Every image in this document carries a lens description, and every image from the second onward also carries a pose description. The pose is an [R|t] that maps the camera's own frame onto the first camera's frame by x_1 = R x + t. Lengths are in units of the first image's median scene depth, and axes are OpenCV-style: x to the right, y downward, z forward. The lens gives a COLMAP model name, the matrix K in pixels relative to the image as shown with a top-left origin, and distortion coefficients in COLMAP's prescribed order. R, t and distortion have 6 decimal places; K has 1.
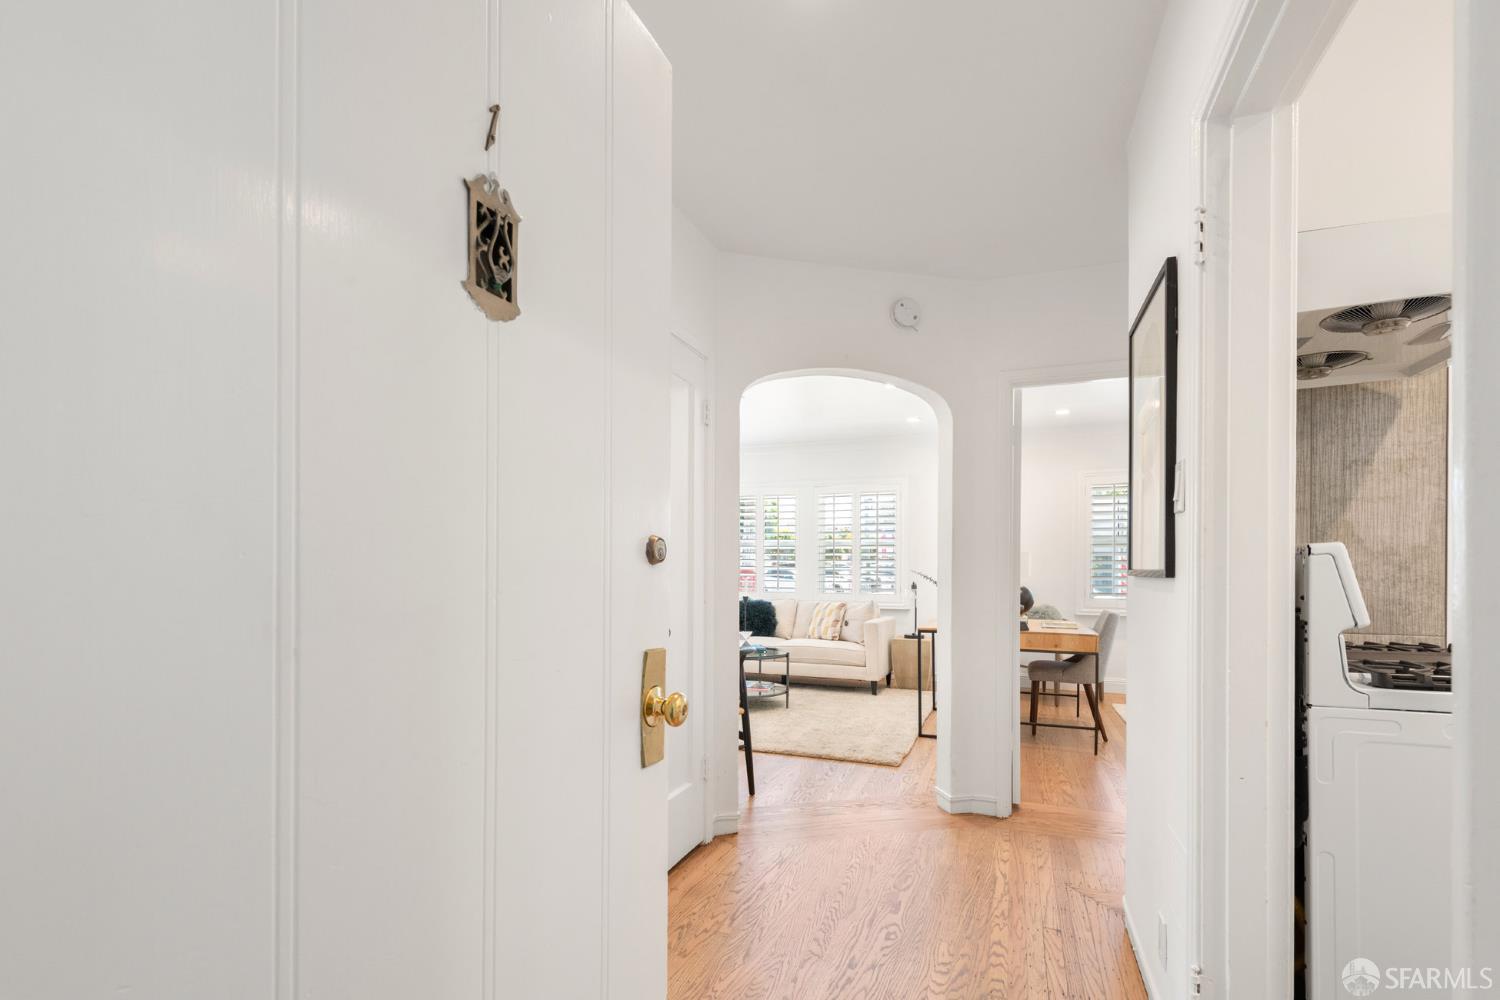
lens RADIAL K [[680.8, 0, 749.6], [0, 680.8, 571.0], [0, 0, 1]] dist [0.001152, 0.000063]
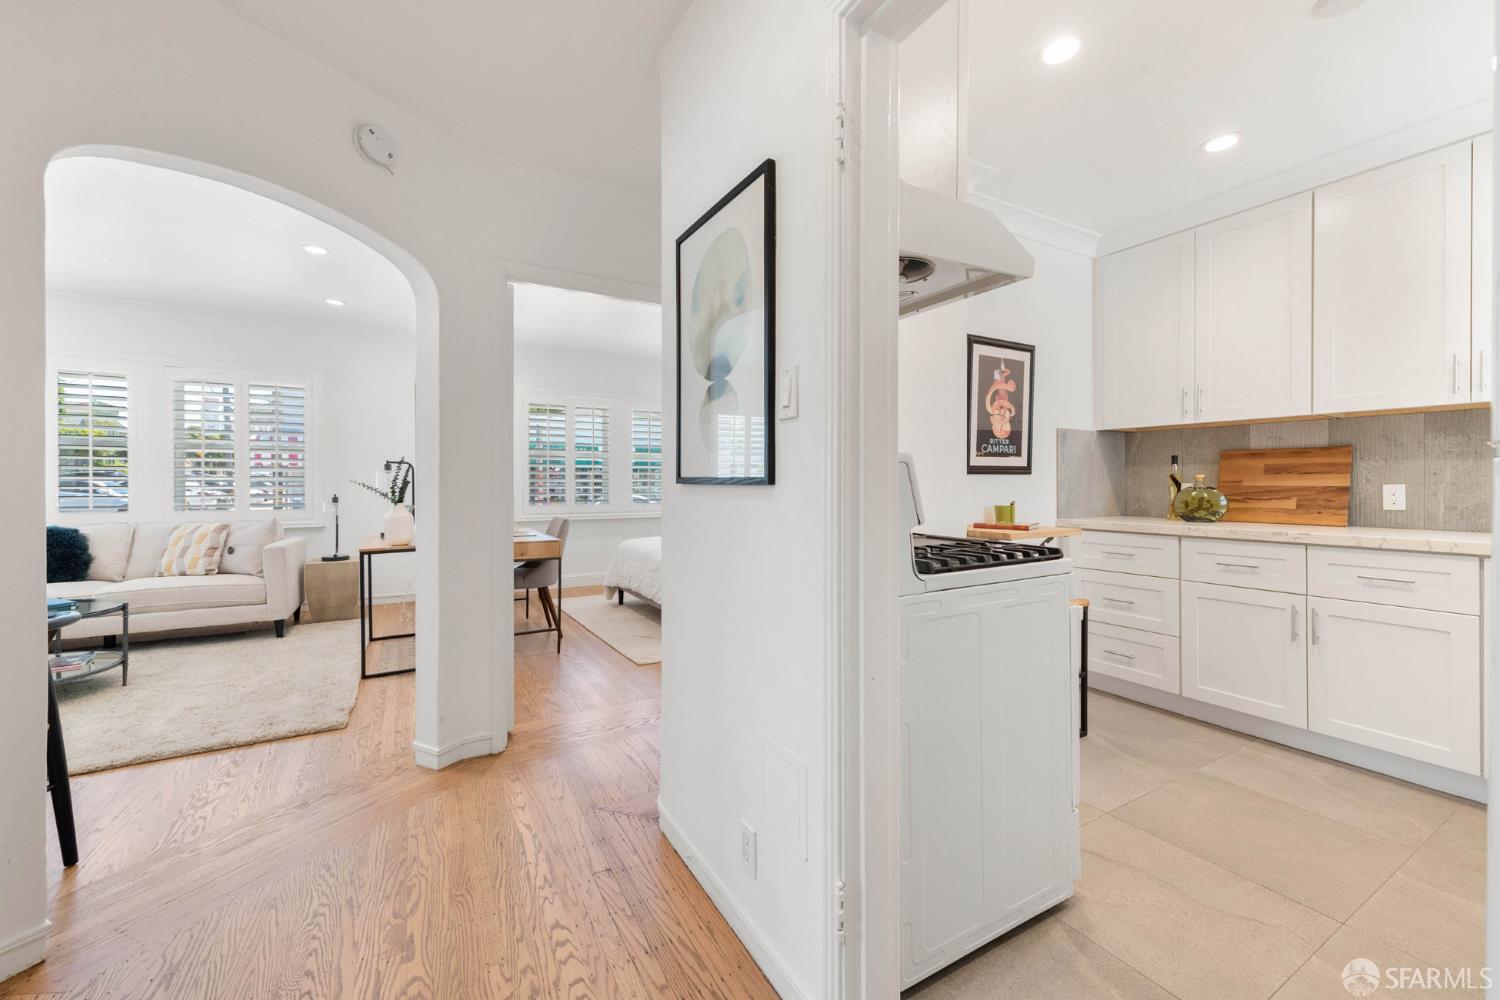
lens RADIAL K [[590.8, 0, 750.8], [0, 590.8, 483.5], [0, 0, 1]] dist [0.010920, -0.003460]
pose [[0.619152, -0.007122, 0.785239, -0.032961], [0.004440, 0.999975, 0.005568, 0.001160], [-0.785258, 0.000039, 0.619168, 0.216087]]
